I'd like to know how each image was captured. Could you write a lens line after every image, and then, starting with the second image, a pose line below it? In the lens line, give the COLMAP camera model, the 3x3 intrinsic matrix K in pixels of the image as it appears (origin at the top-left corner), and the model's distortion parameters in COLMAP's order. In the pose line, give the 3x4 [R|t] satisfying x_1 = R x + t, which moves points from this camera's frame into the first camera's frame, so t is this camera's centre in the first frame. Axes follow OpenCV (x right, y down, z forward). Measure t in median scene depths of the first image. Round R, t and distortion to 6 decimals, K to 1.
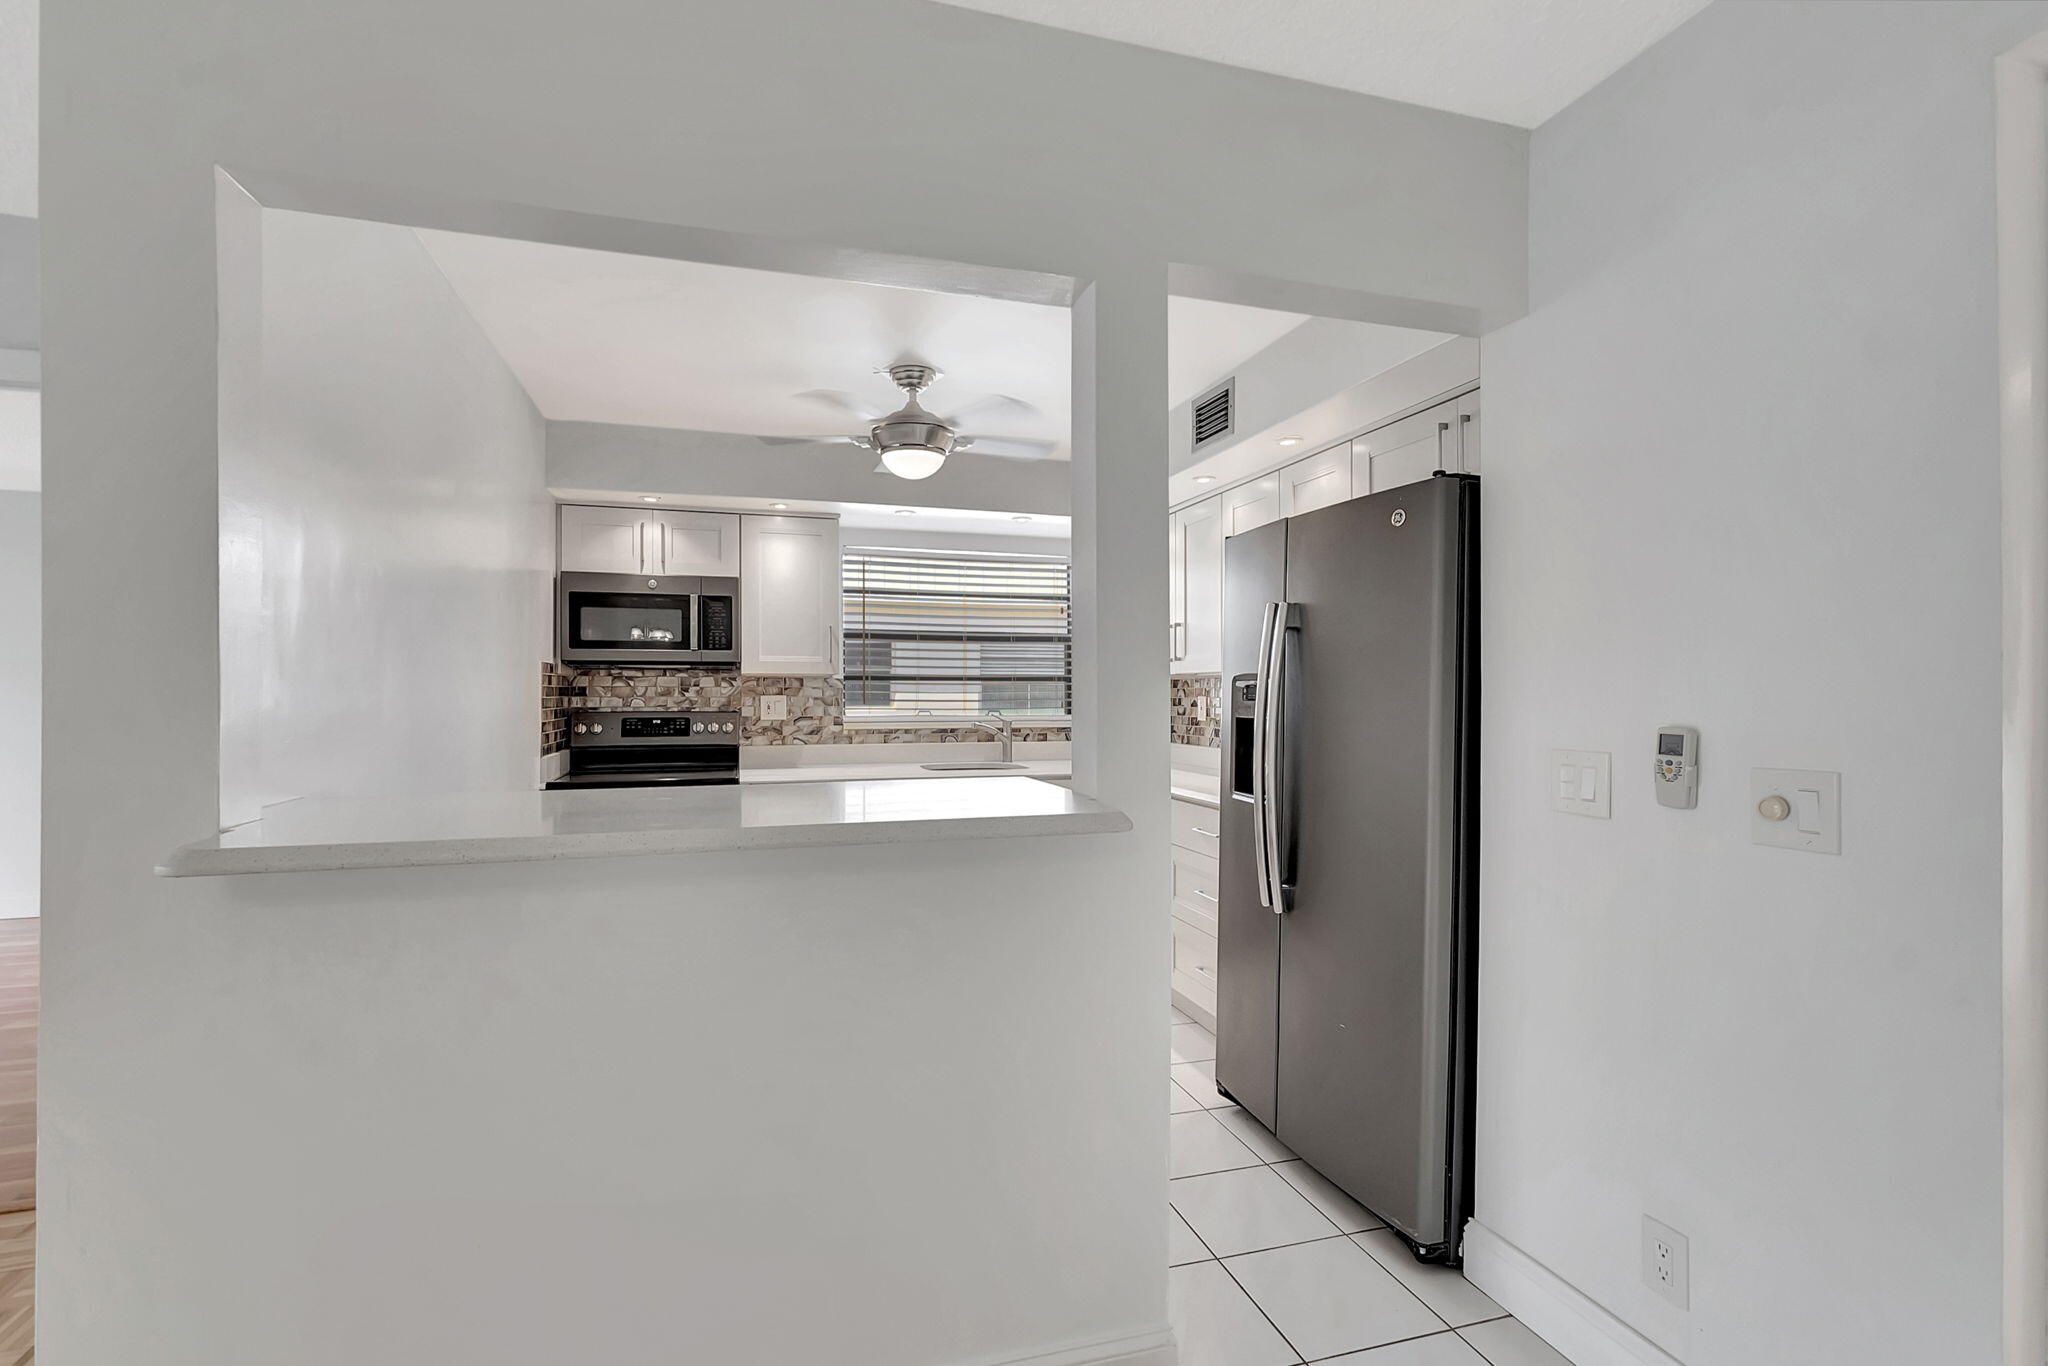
lens RADIAL K [[924.8, 0, 1017.7], [0, 924.8, 677.1], [0, 0, 1]] dist [-0.001893, -0.000574]
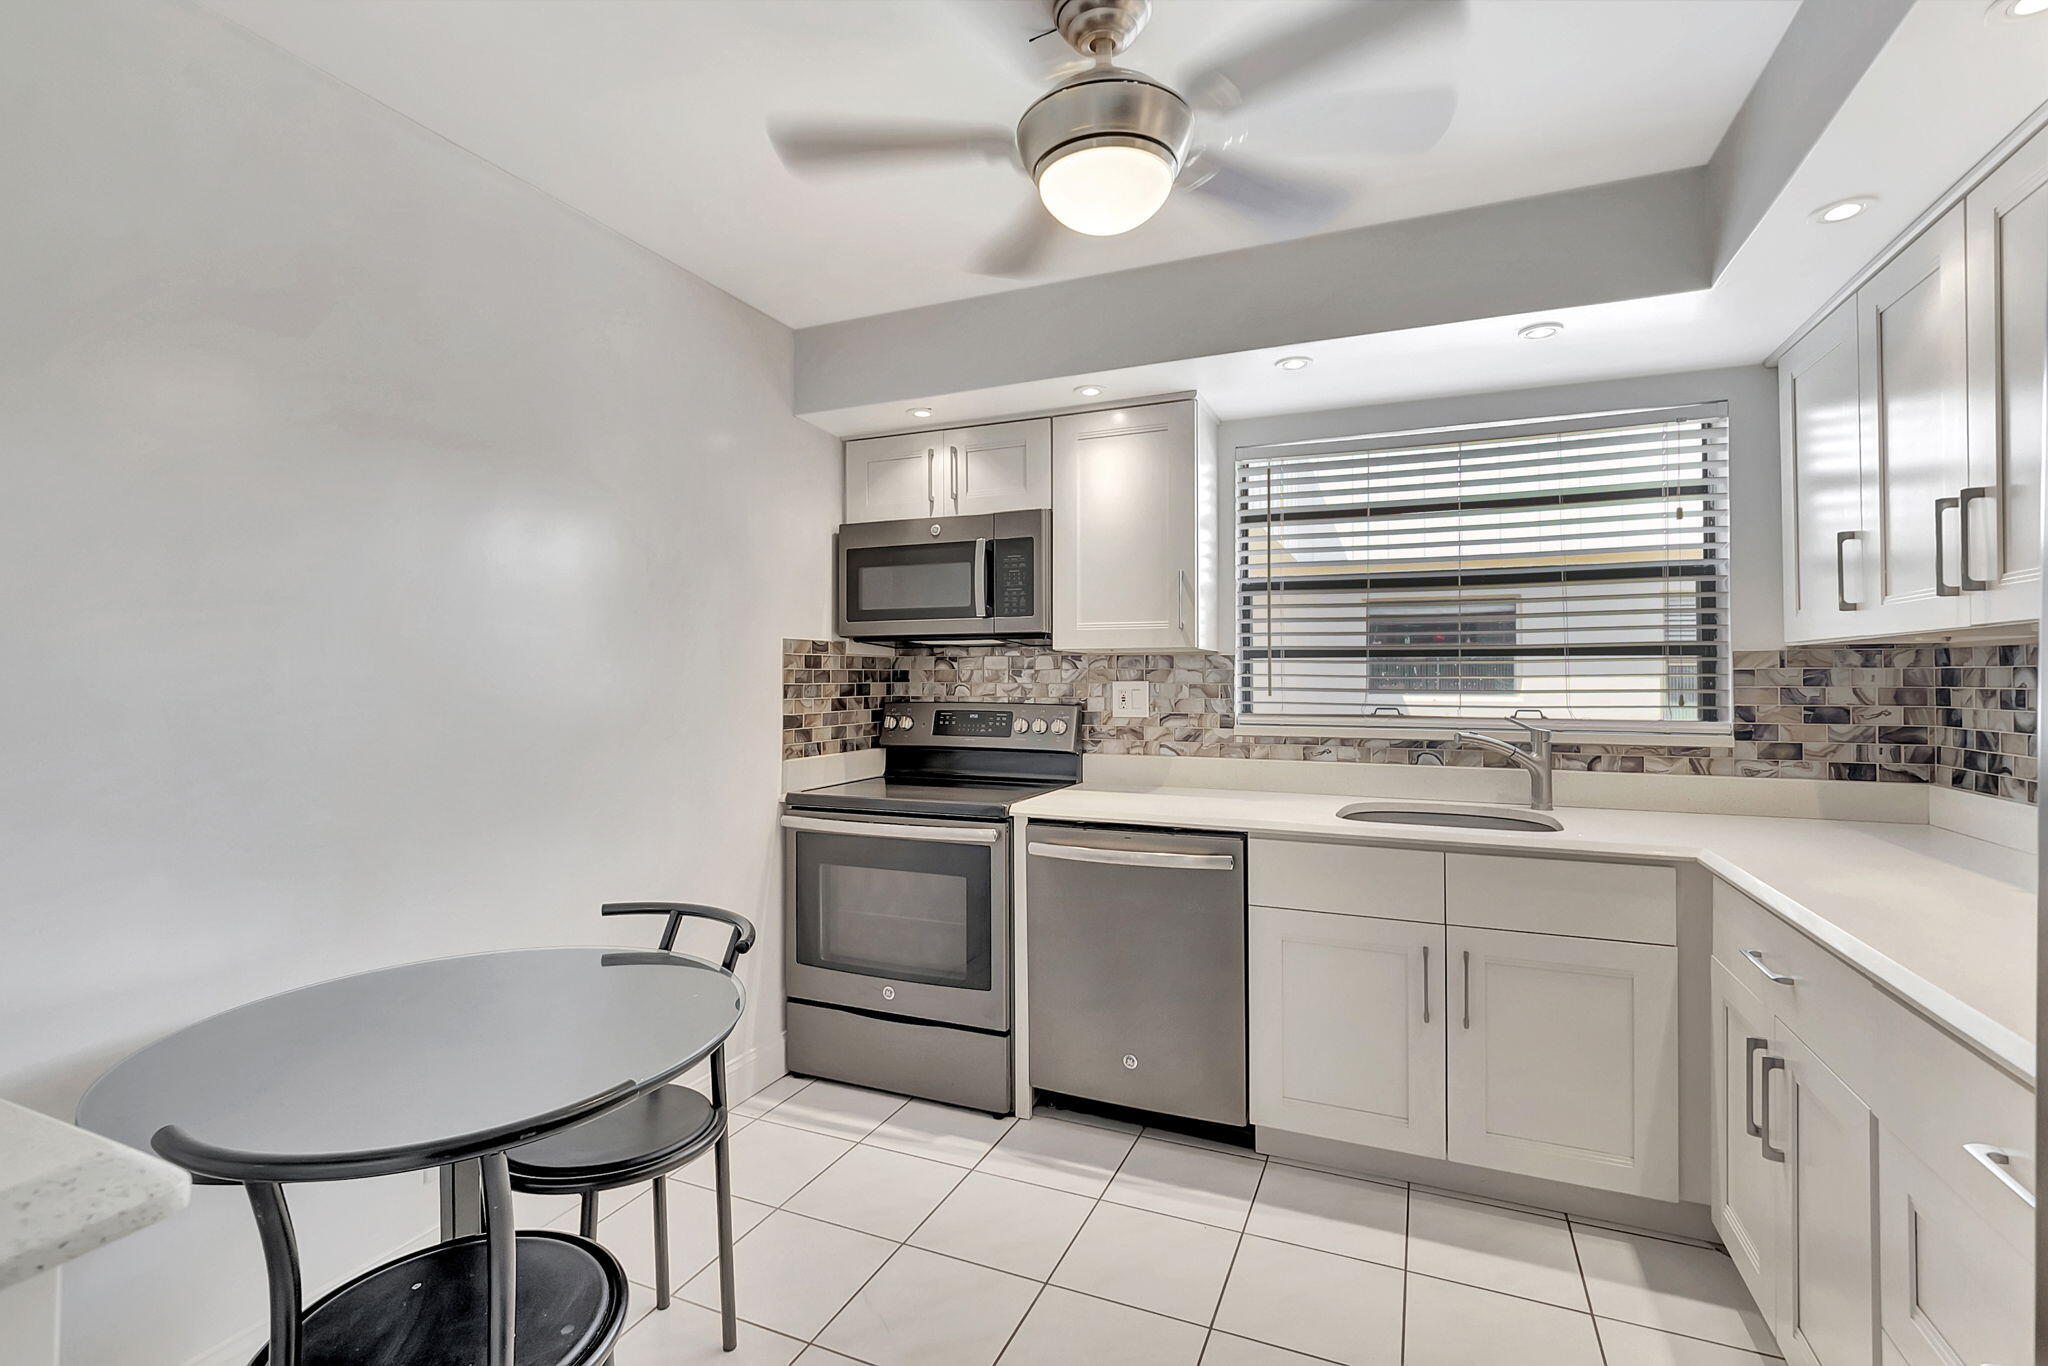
lens RADIAL K [[924.8, 0, 1017.7], [0, 924.8, 677.1], [0, 0, 1]] dist [-0.001893, -0.000574]
pose [[0.745064, -0.001090, -0.666992, 0.129489], [0.011712, 0.999866, 0.011449, 0.008023], [0.666890, -0.016342, 0.744977, 0.446119]]
